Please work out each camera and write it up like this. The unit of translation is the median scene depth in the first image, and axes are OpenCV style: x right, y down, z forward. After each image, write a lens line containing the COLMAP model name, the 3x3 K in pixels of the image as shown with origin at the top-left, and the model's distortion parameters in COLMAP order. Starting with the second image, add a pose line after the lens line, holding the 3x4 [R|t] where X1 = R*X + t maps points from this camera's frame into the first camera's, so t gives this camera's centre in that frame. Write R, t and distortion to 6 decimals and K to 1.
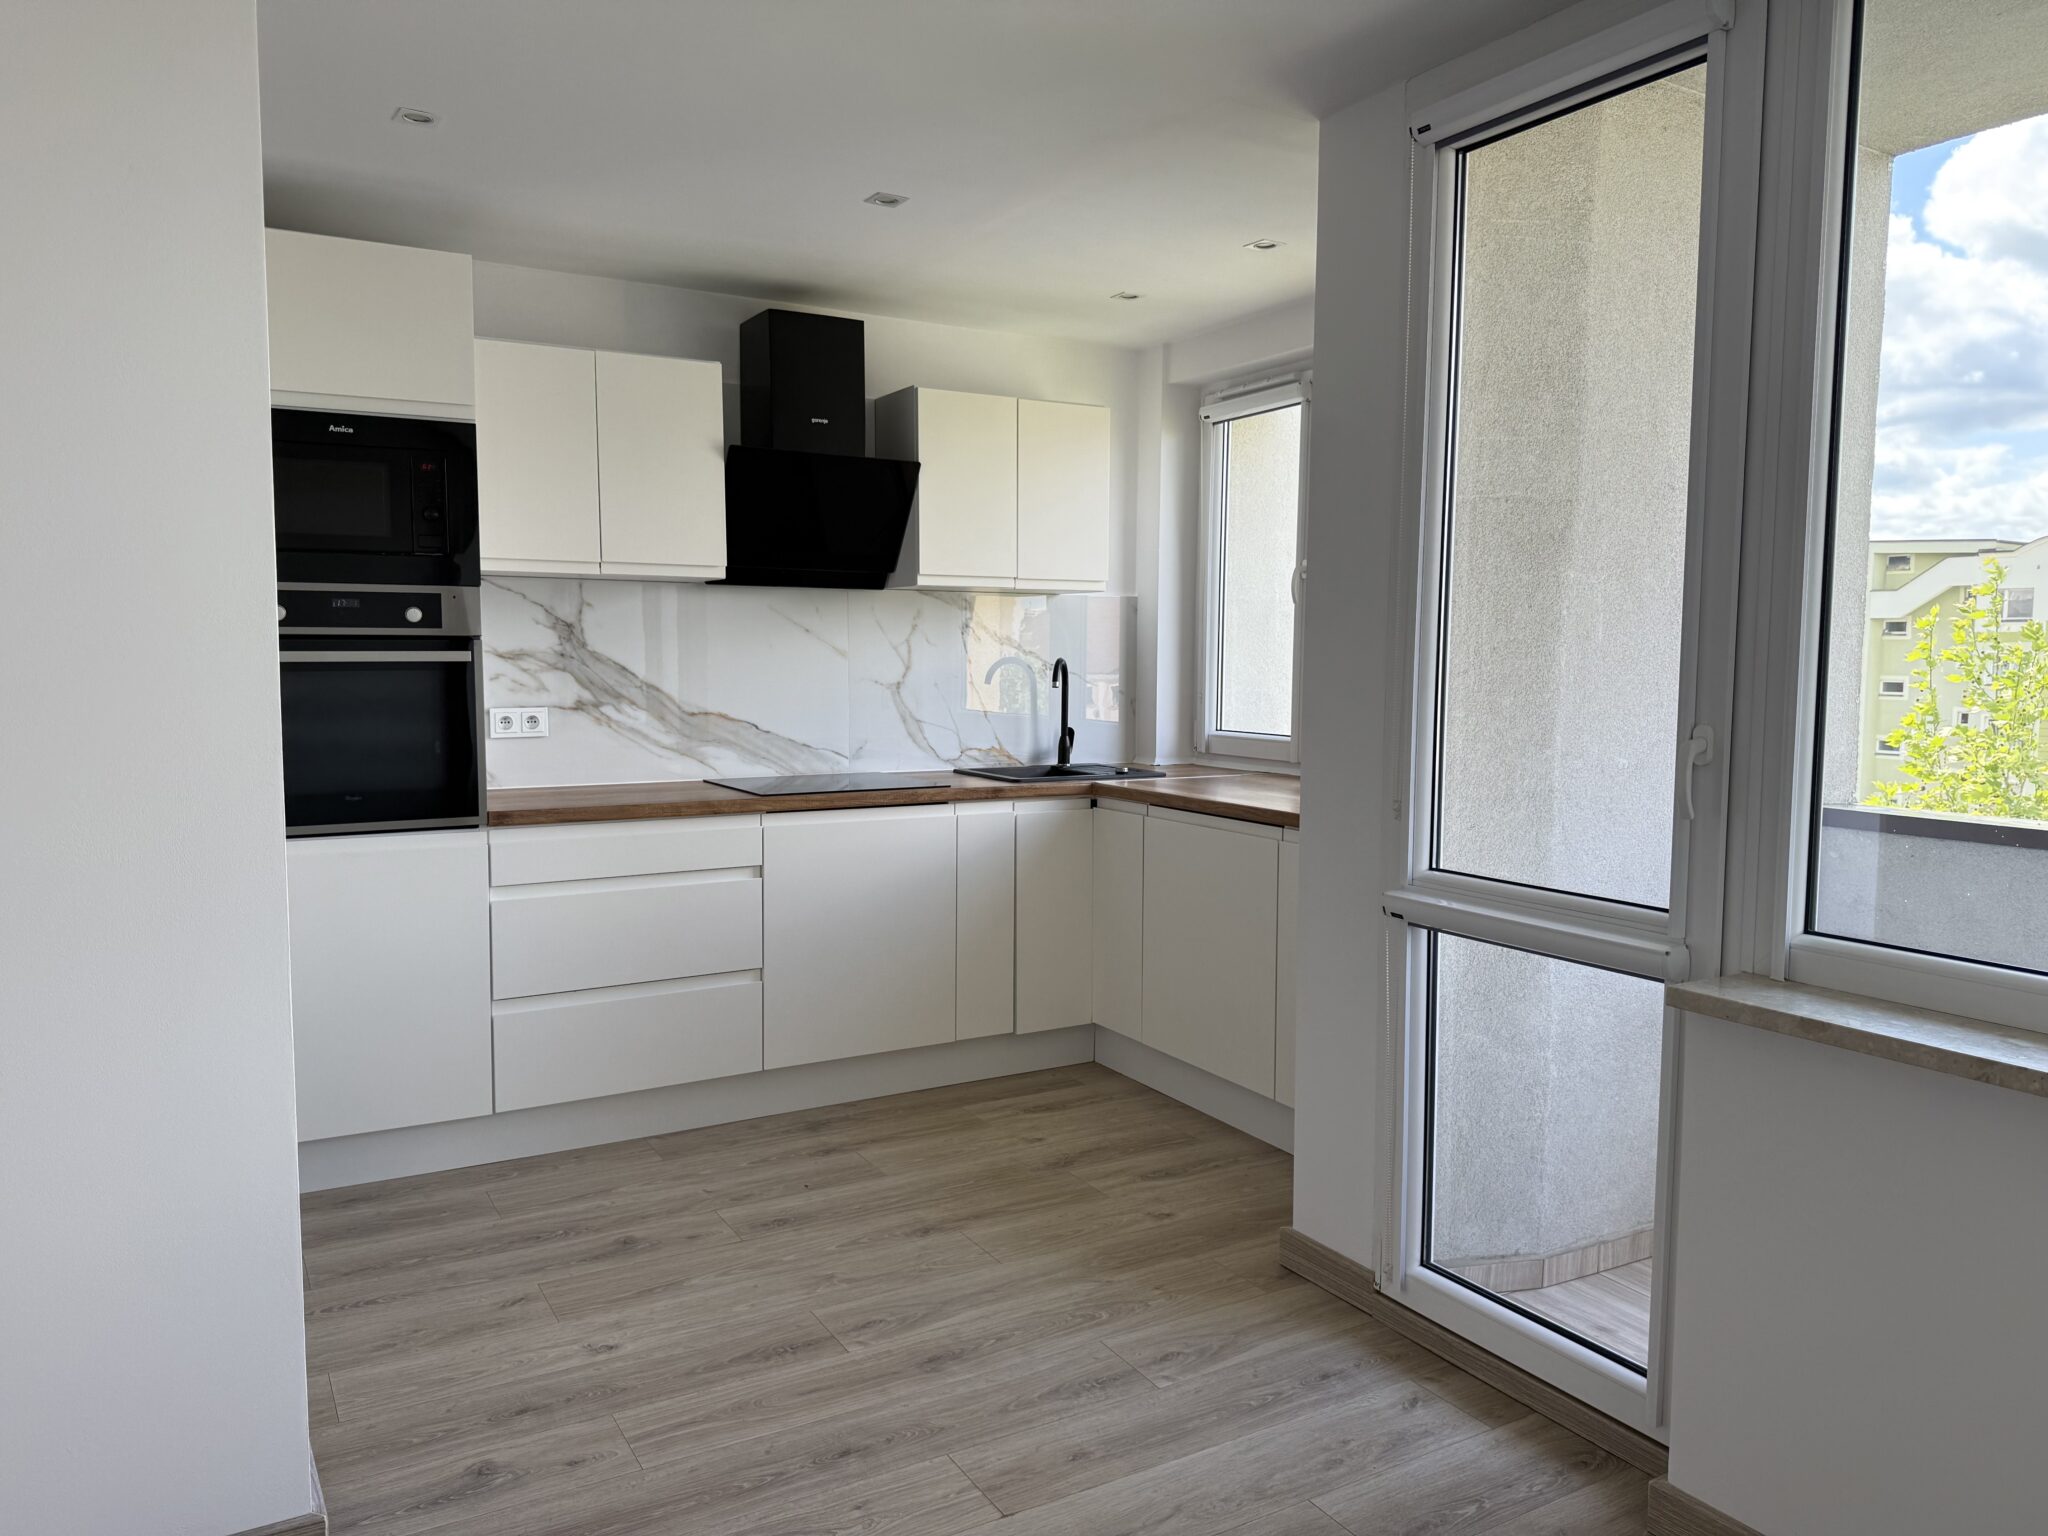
lens RADIAL K [[1457.1, 0, 1030.8], [0, 1457.1, 776.3], [0, 0, 1]] dist [0.071008, -0.114156]
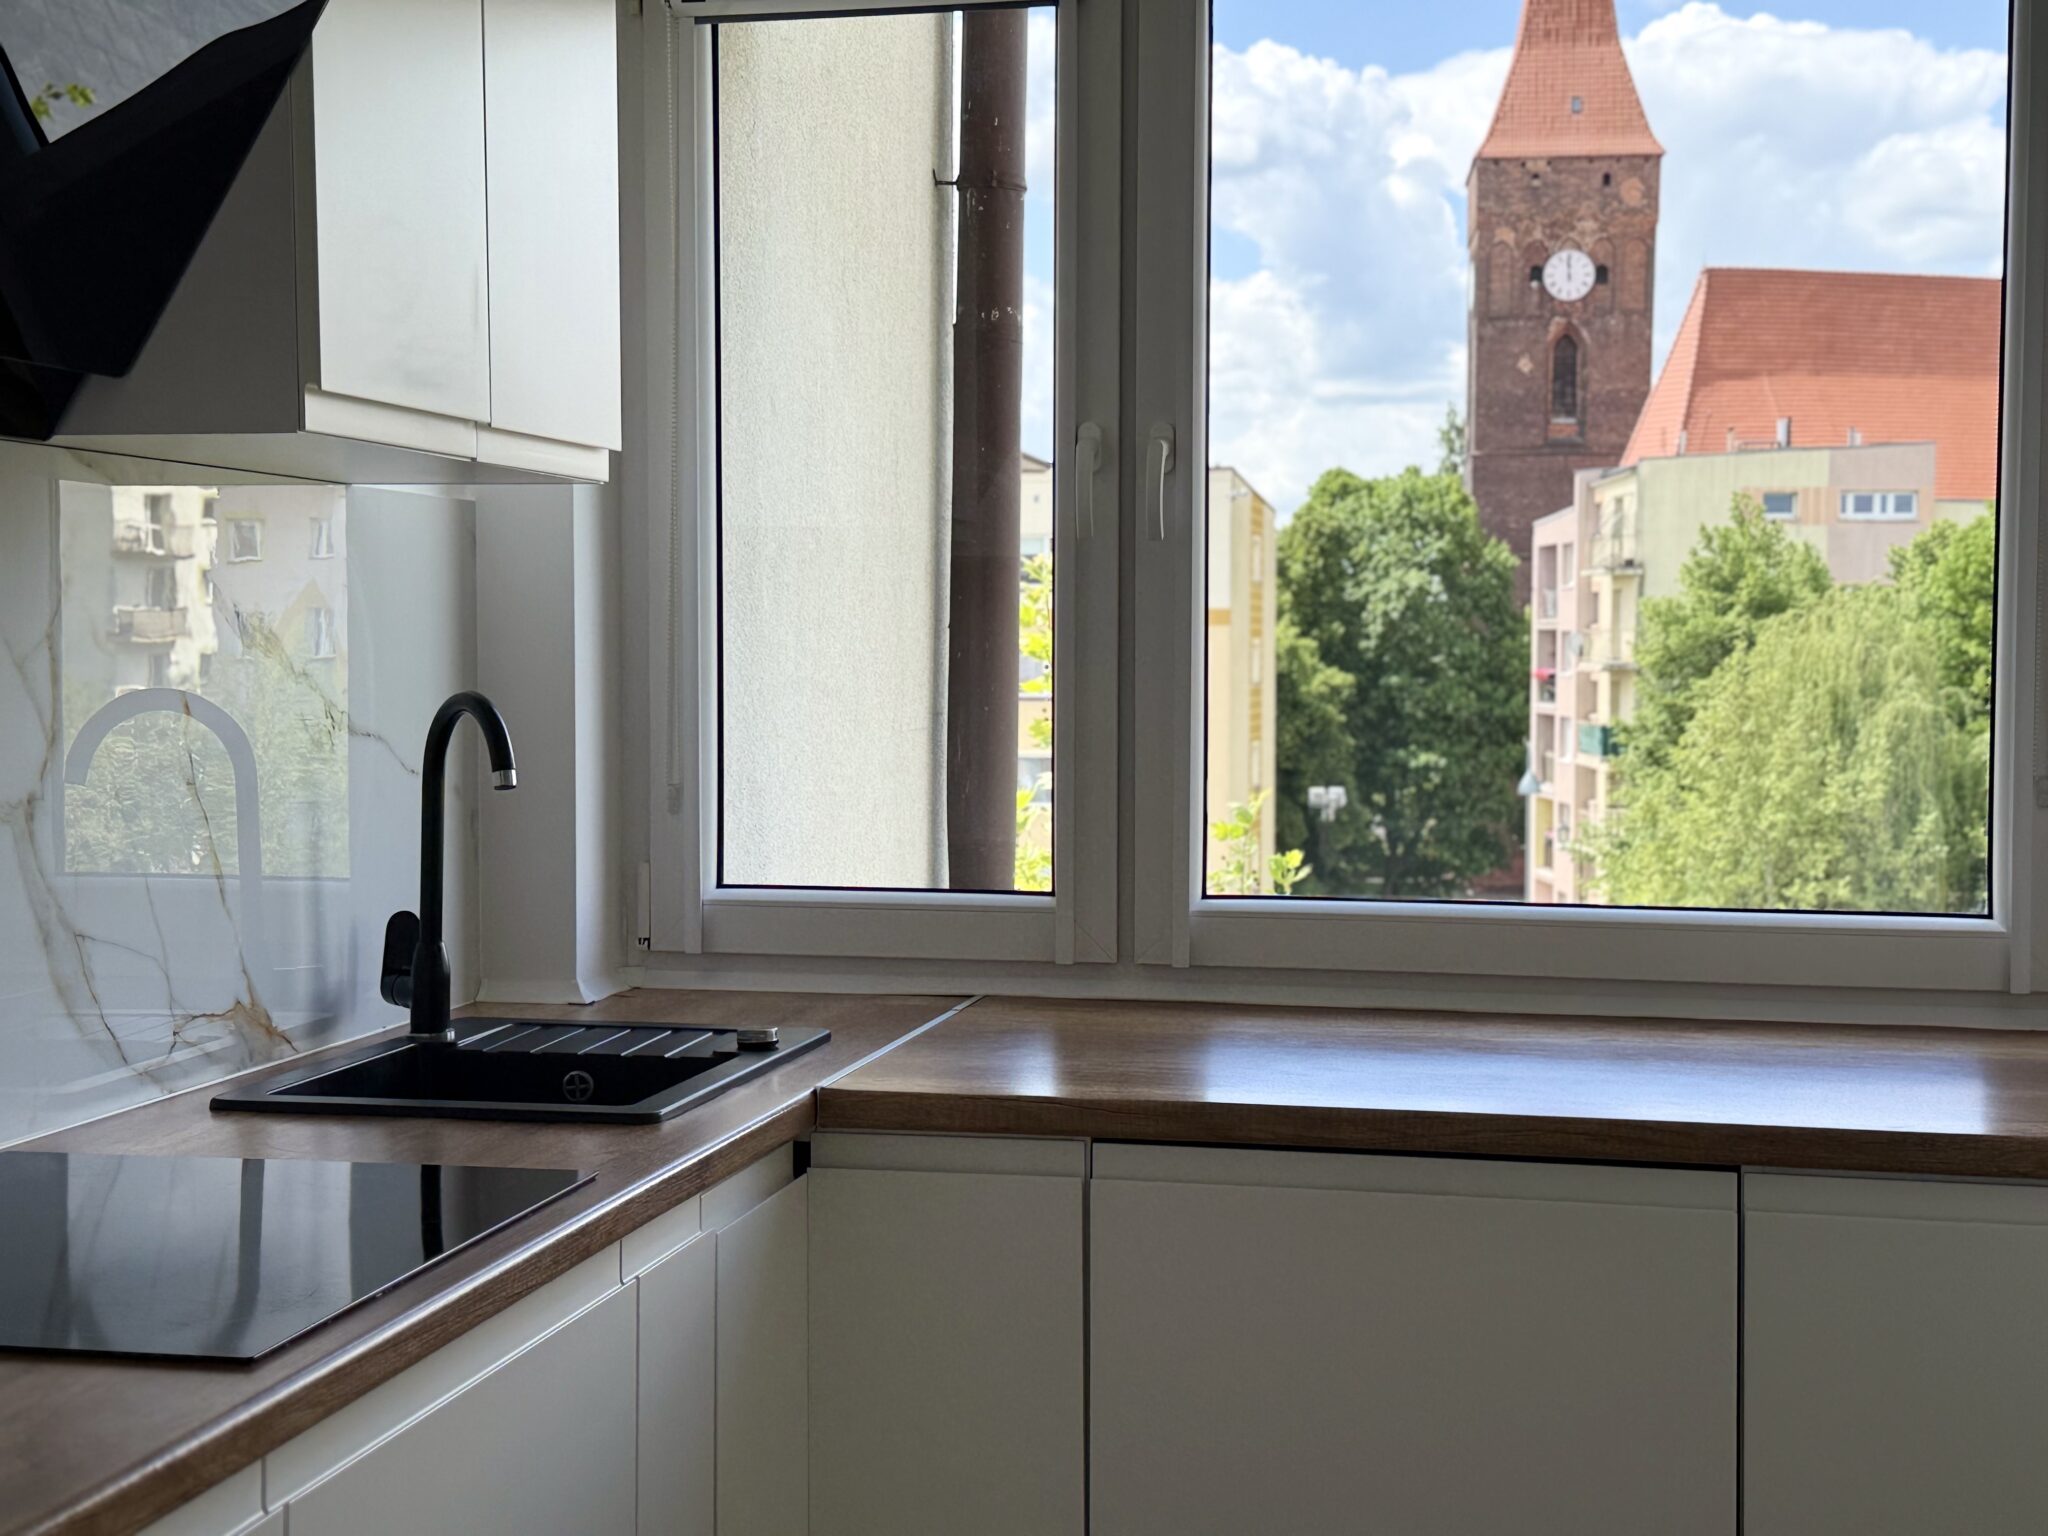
lens RADIAL K [[2790.9, 0, 1004.1], [0, 2790.9, 747.6], [0, 0, 1]] dist [0.121982, 0.000000]
pose [[0.667416, -0.031289, 0.744028, -0.349818], [0.066377, 0.997640, -0.017589, -0.051883], [-0.741721, 0.061126, 0.667917, 0.525199]]
